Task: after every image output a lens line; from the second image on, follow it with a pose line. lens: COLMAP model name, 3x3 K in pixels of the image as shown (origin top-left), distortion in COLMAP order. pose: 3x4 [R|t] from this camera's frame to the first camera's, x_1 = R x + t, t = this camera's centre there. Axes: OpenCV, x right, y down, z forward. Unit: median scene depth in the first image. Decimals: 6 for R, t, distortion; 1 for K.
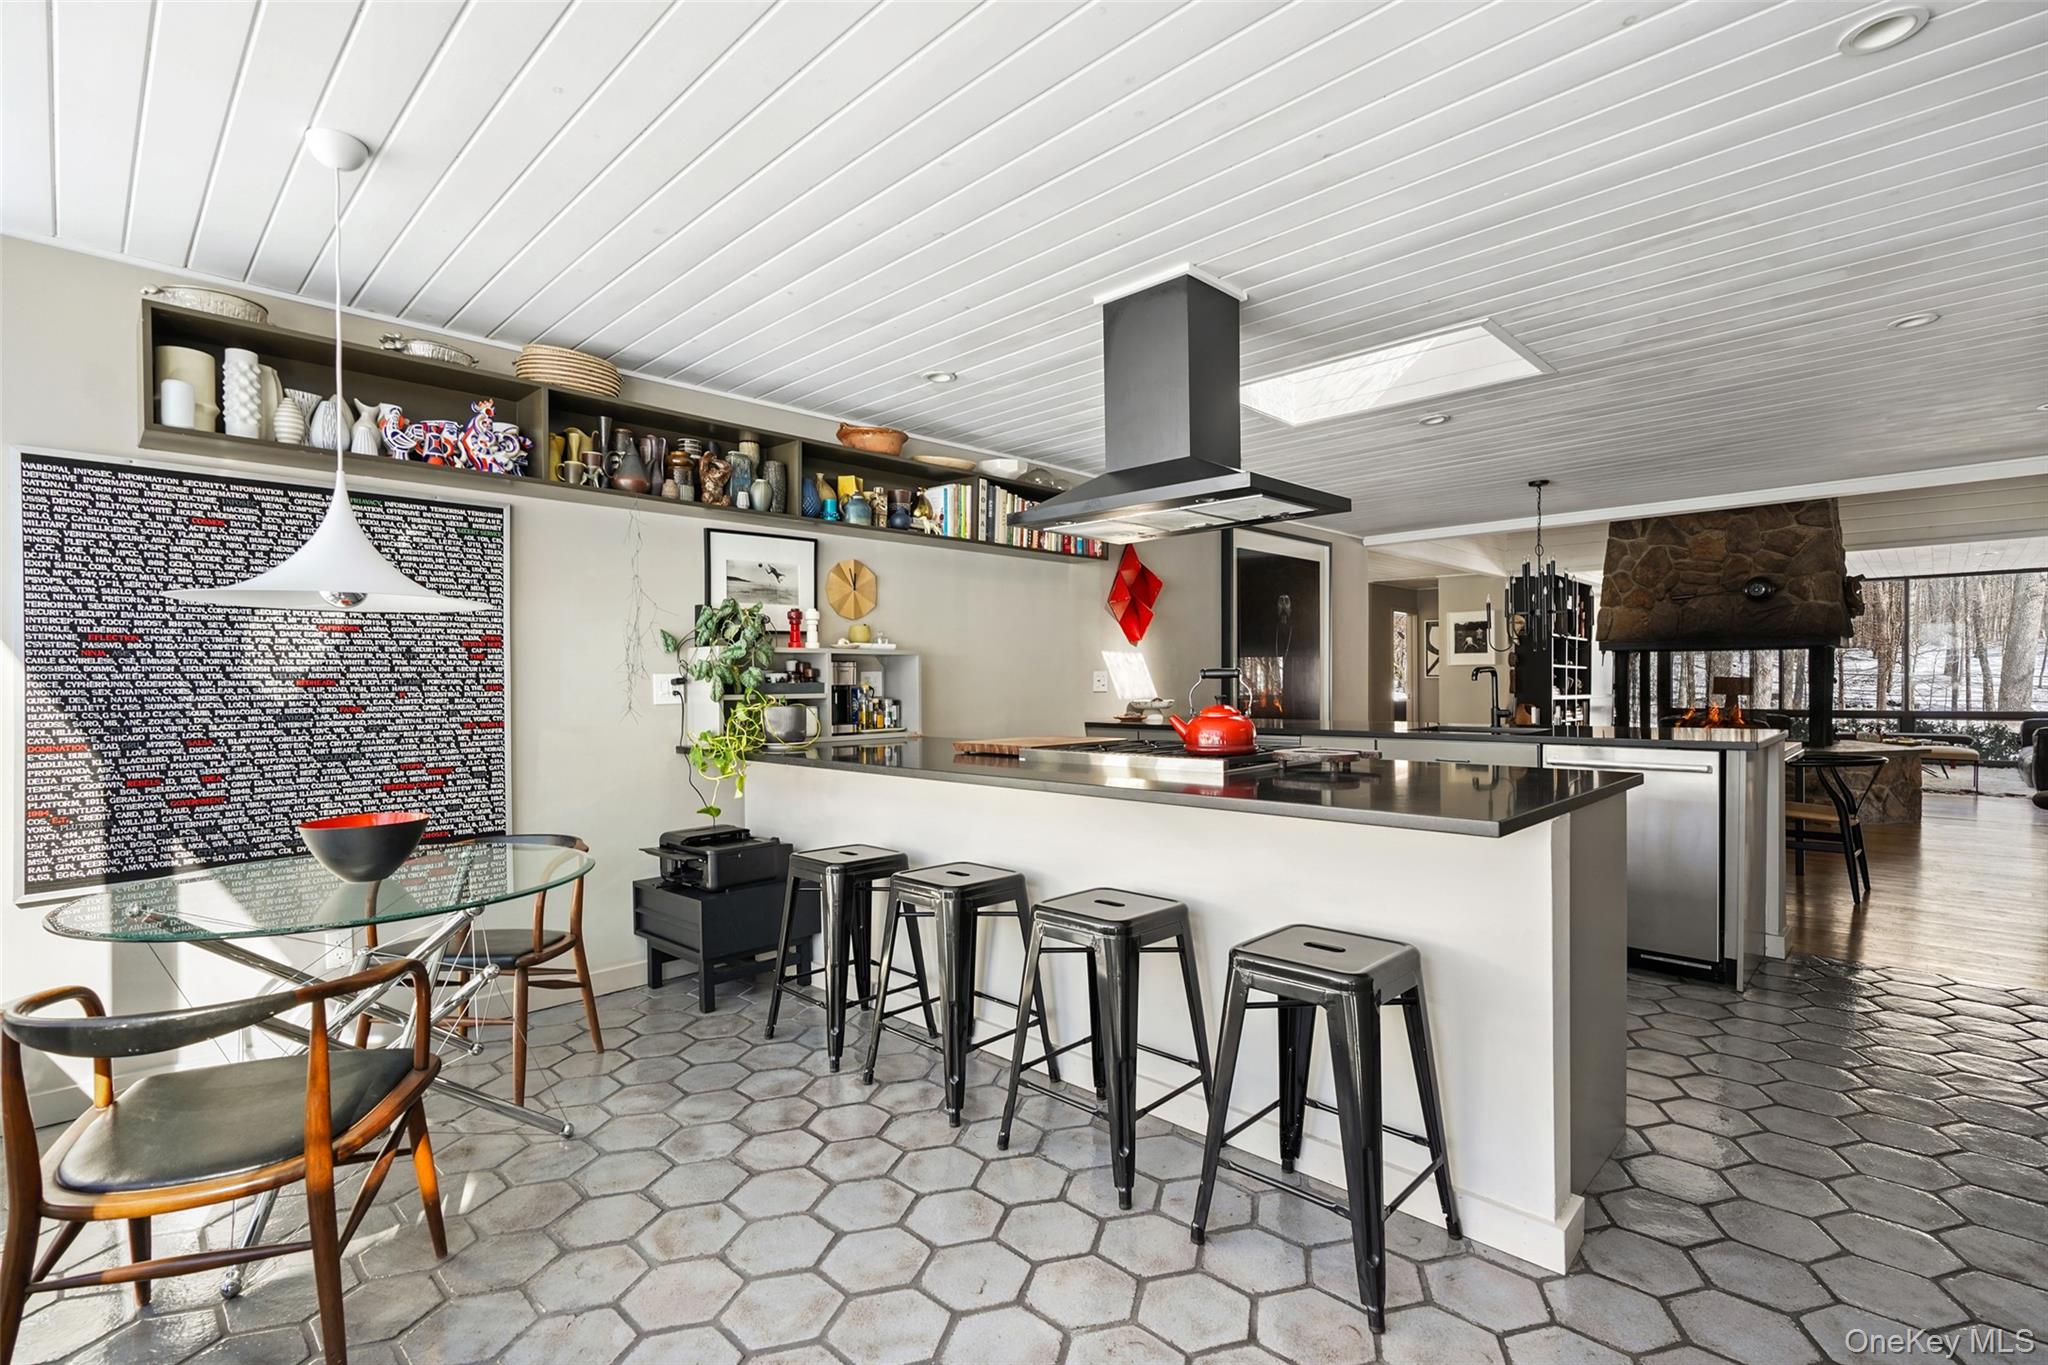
lens RADIAL K [[948.0, 0, 1024.0], [0, 948.0, 682.5], [0, 0, 1]] dist [-0.001390, -0.000225]
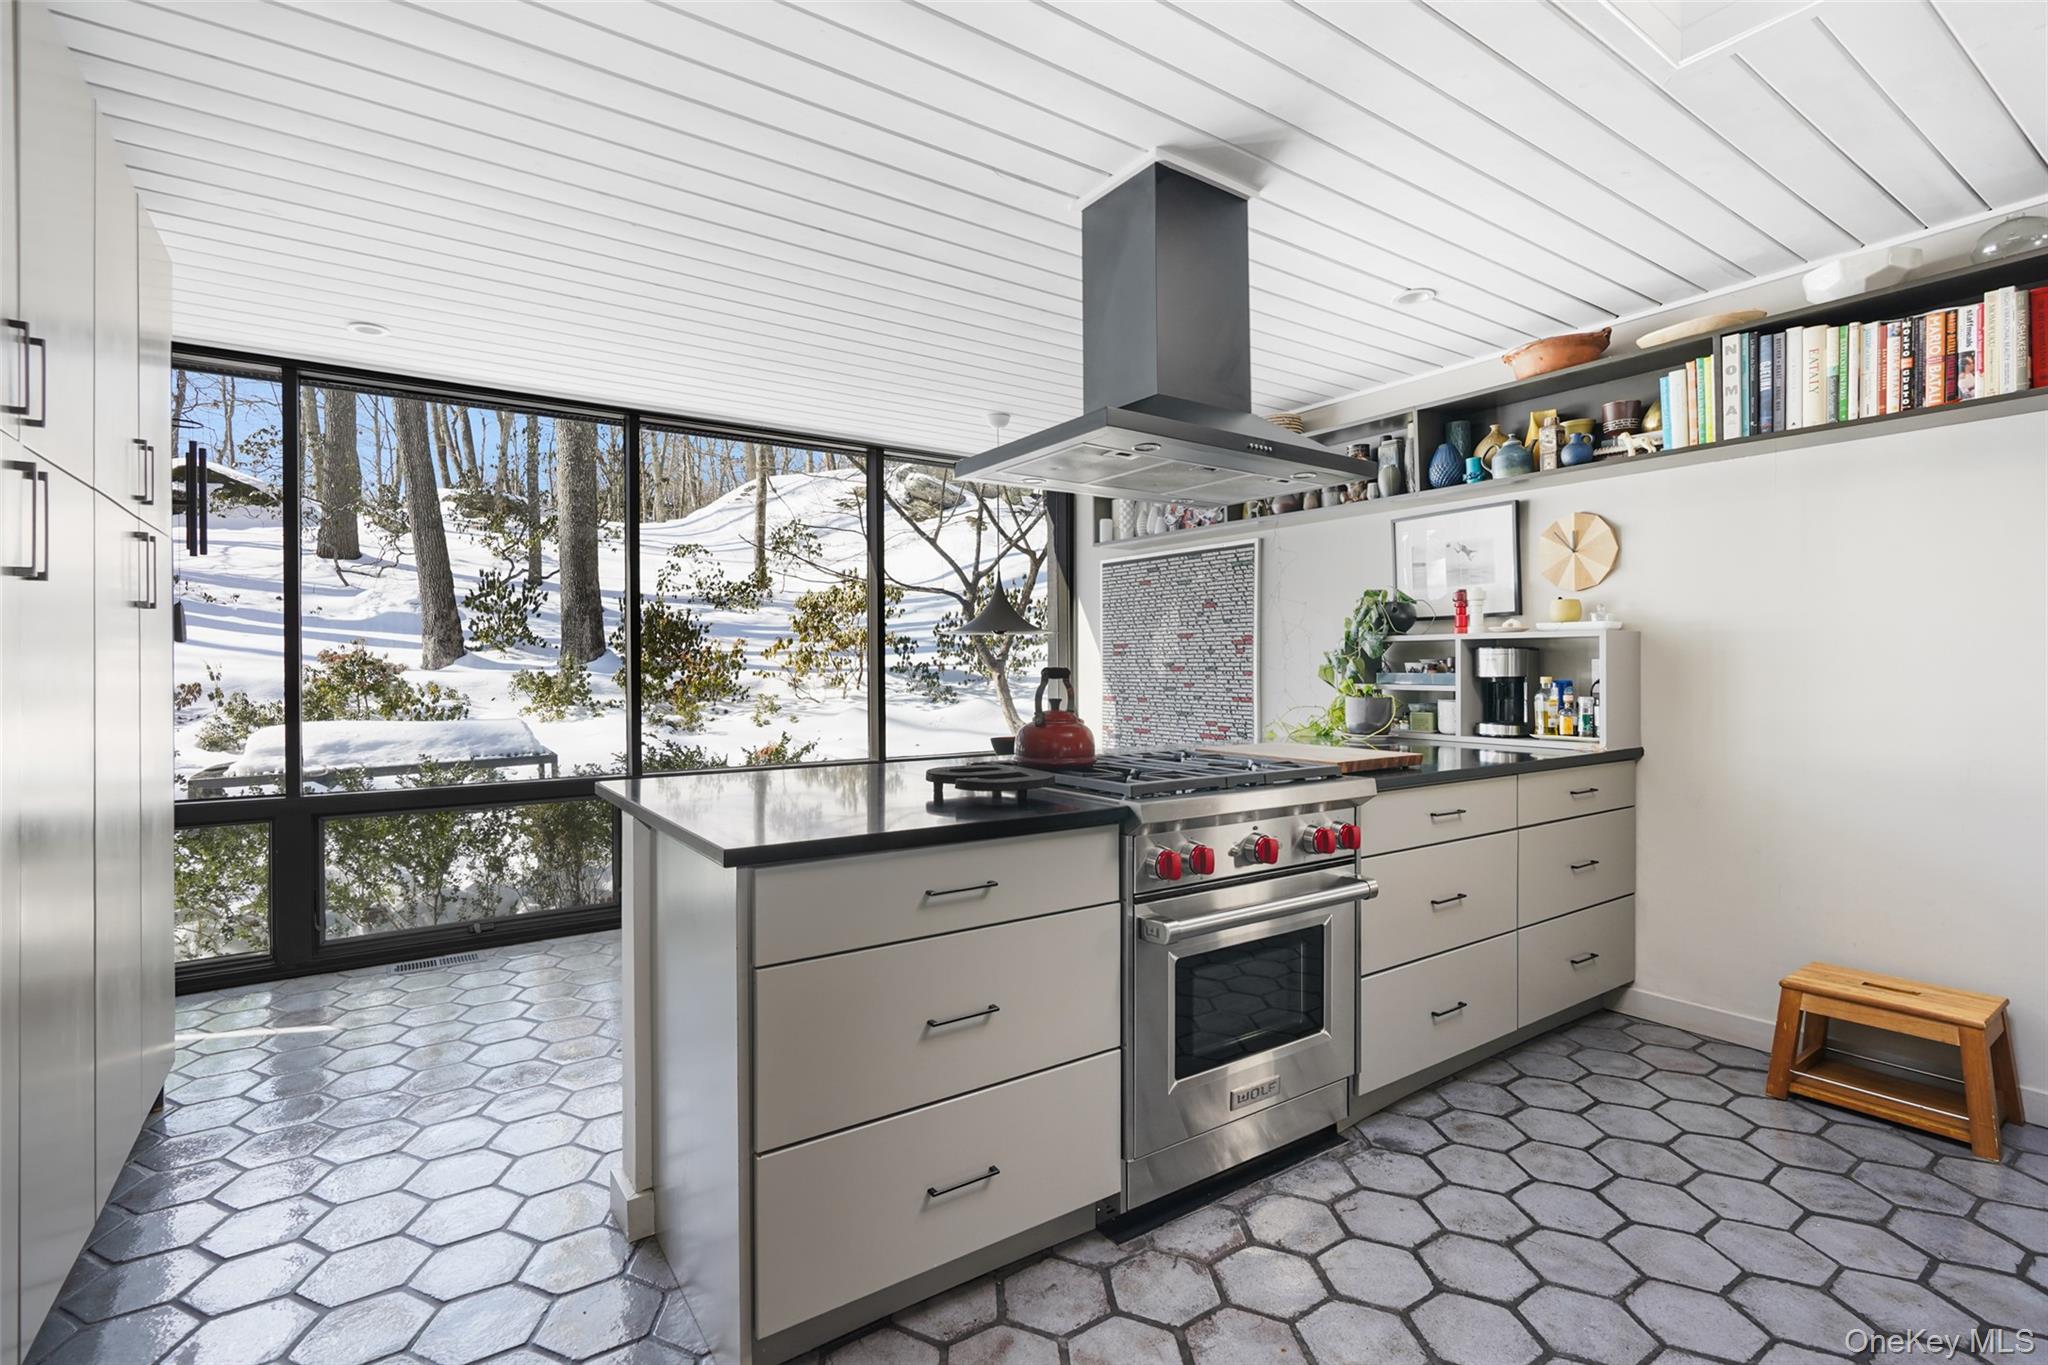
lens RADIAL K [[960.2, 0, 1057.4], [0, 960.2, 657.4], [0, 0, 1]] dist [-0.001244, -0.000199]
pose [[-0.175132, -0.000604, -0.984545, 0.709480], [0.002406, 0.999997, -0.001041, -0.013607], [0.984542, -0.002551, -0.175130, 0.777418]]
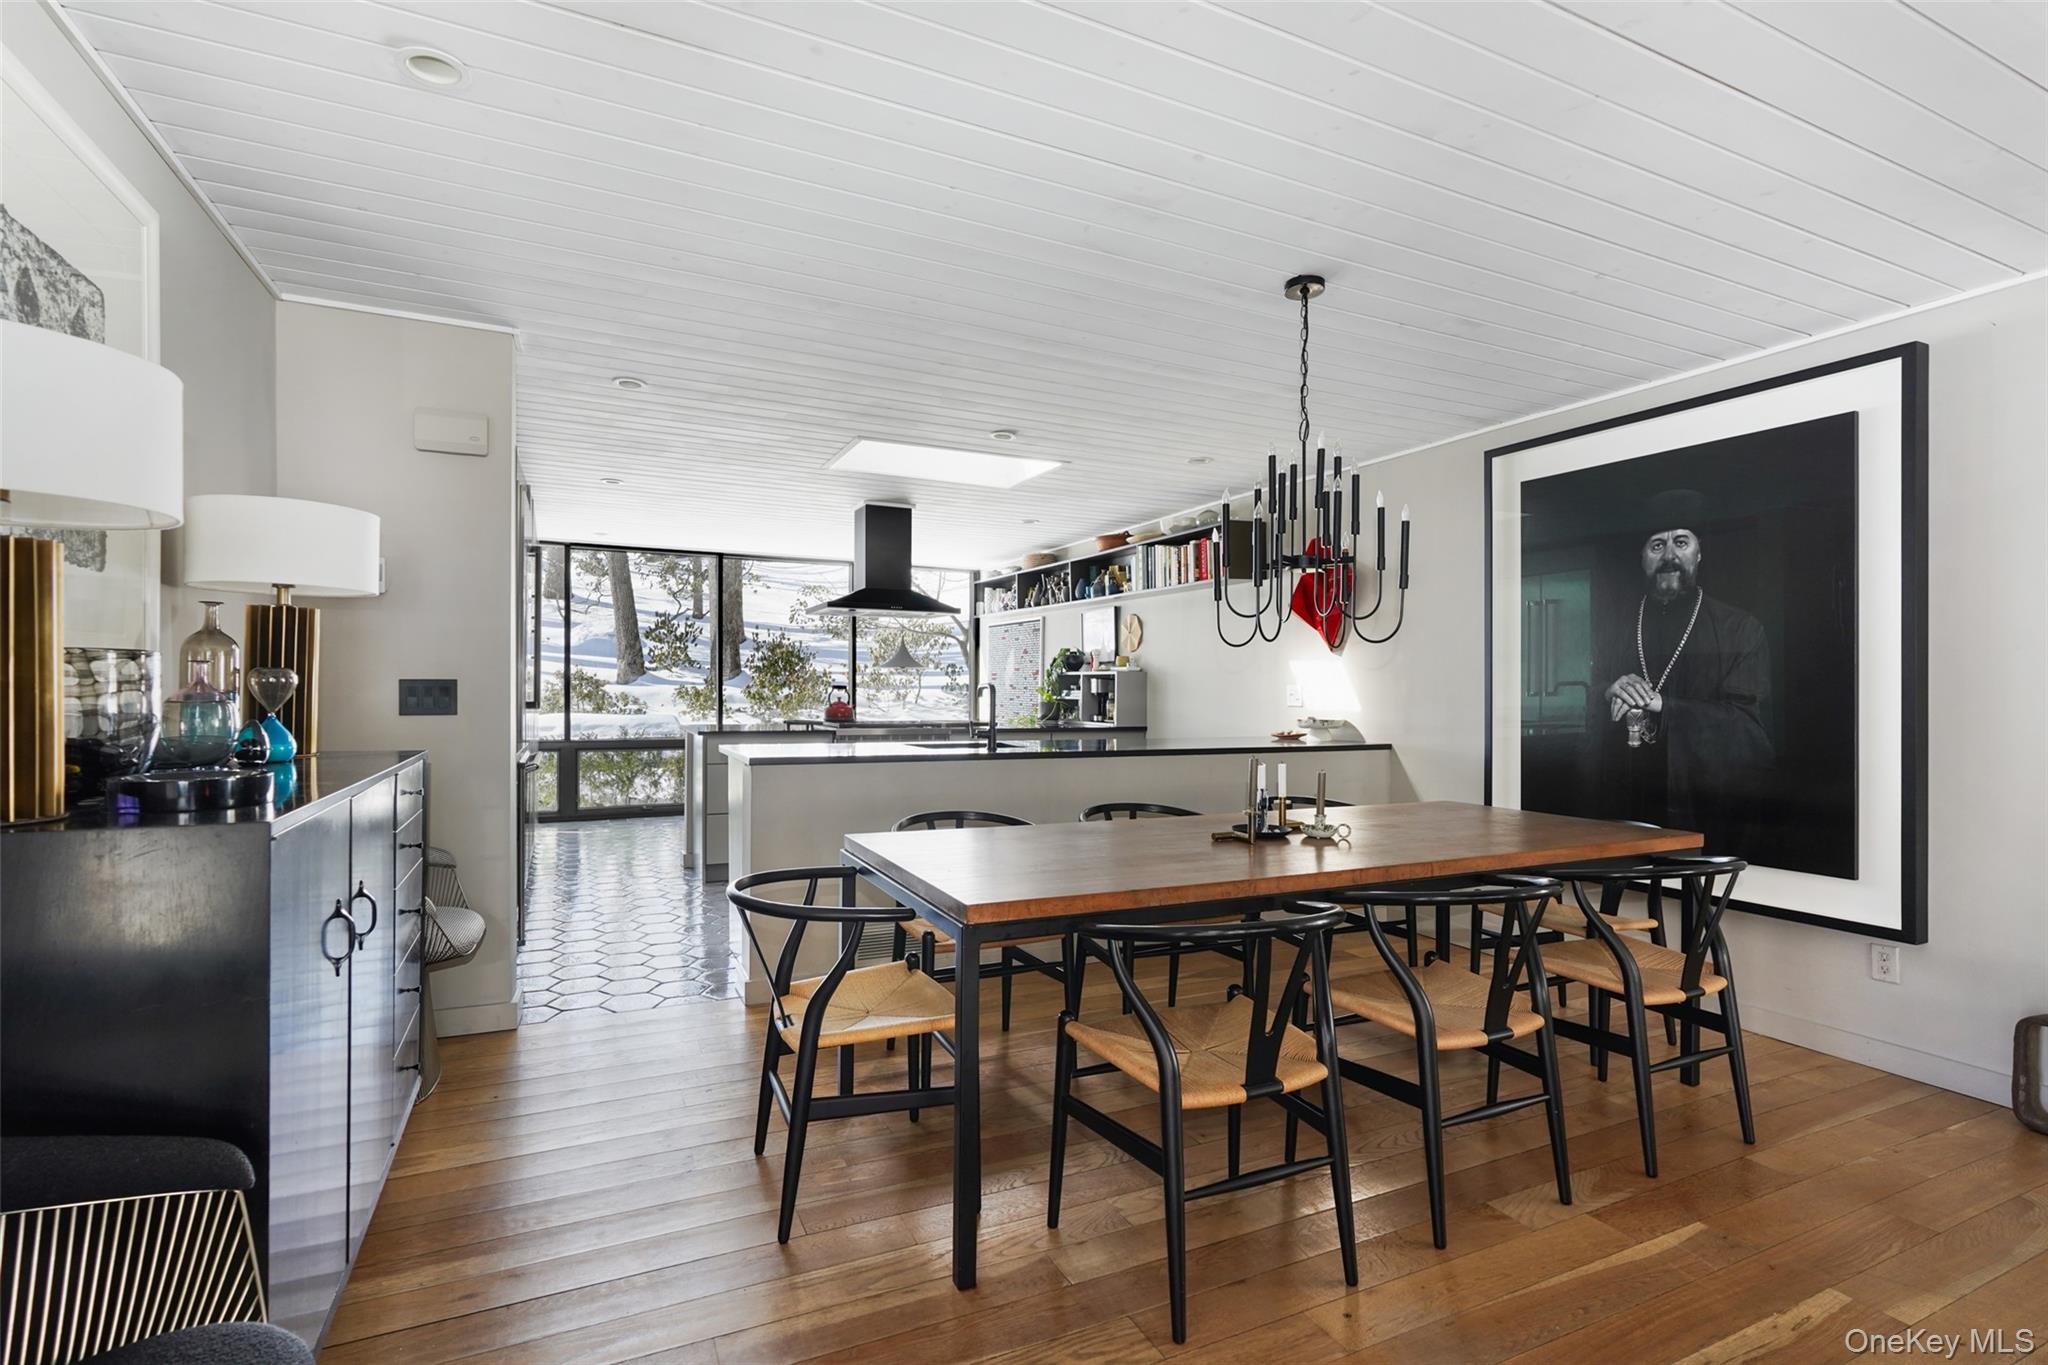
lens RADIAL K [[948.0, 0, 1024.0], [0, 948.0, 682.5], [0, 0, 1]] dist [-0.001390, -0.000225]
pose [[-0.344225, -0.001317, -0.938886, 1.487194], [-0.010498, 0.999942, 0.002446, -0.017909], [0.938828, 0.010699, -0.344219, 1.491217]]
